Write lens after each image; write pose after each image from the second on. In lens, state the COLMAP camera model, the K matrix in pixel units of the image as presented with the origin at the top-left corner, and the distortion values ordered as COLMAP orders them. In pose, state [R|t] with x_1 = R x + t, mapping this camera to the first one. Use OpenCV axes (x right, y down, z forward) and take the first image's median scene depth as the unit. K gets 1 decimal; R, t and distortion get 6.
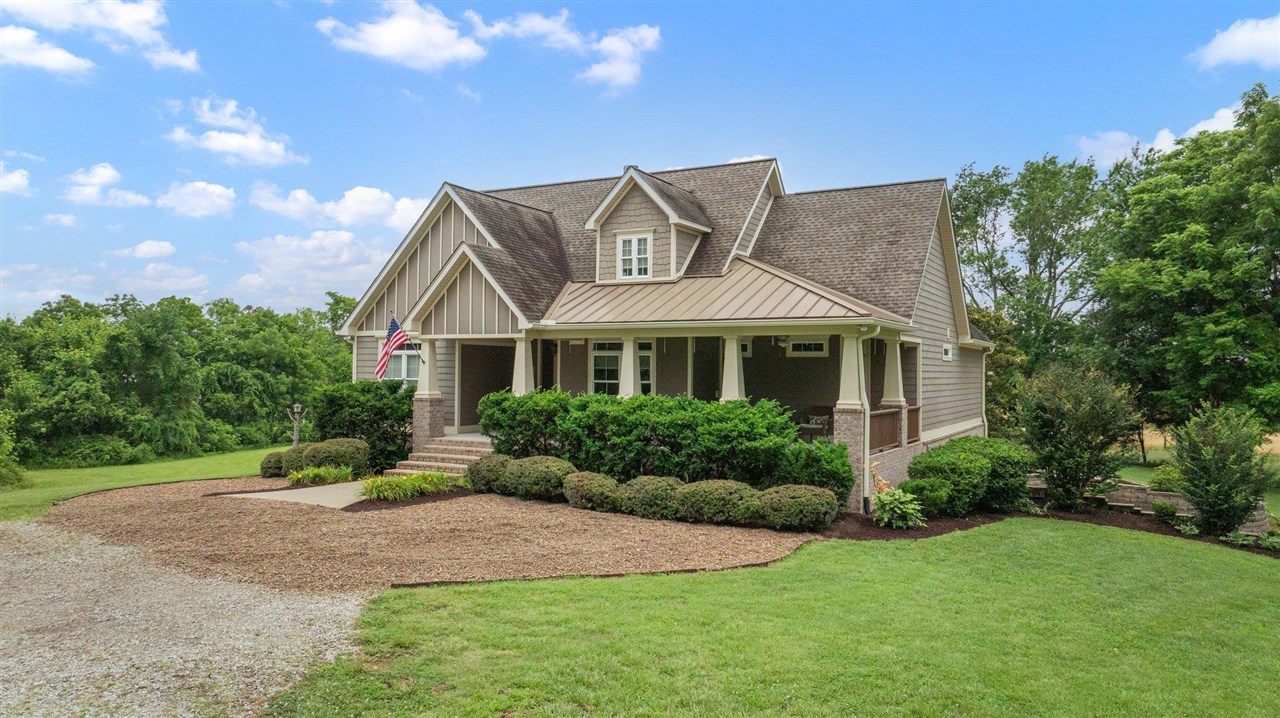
lens RADIAL K [[887.4, 0, 640.0], [0, 887.4, 359.0], [0, 0, 1]] dist [0.000912, 0.000459]
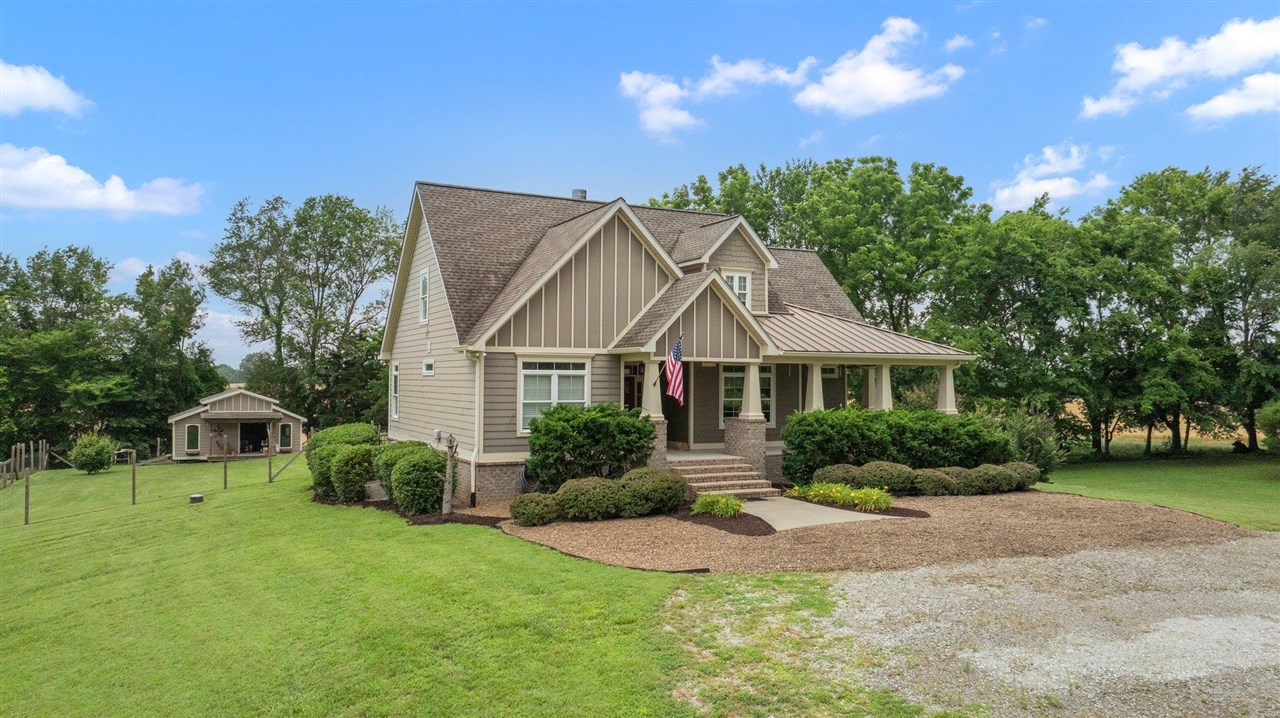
lens RADIAL K [[887.4, 0, 640.0], [0, 887.4, 359.0], [0, 0, 1]] dist [0.000912, 0.000459]
pose [[0.548793, 0.014738, 0.835828, -1.056885], [-0.009274, 0.999890, -0.011542, -0.012355], [-0.835907, -0.001417, 0.548870, 0.471248]]
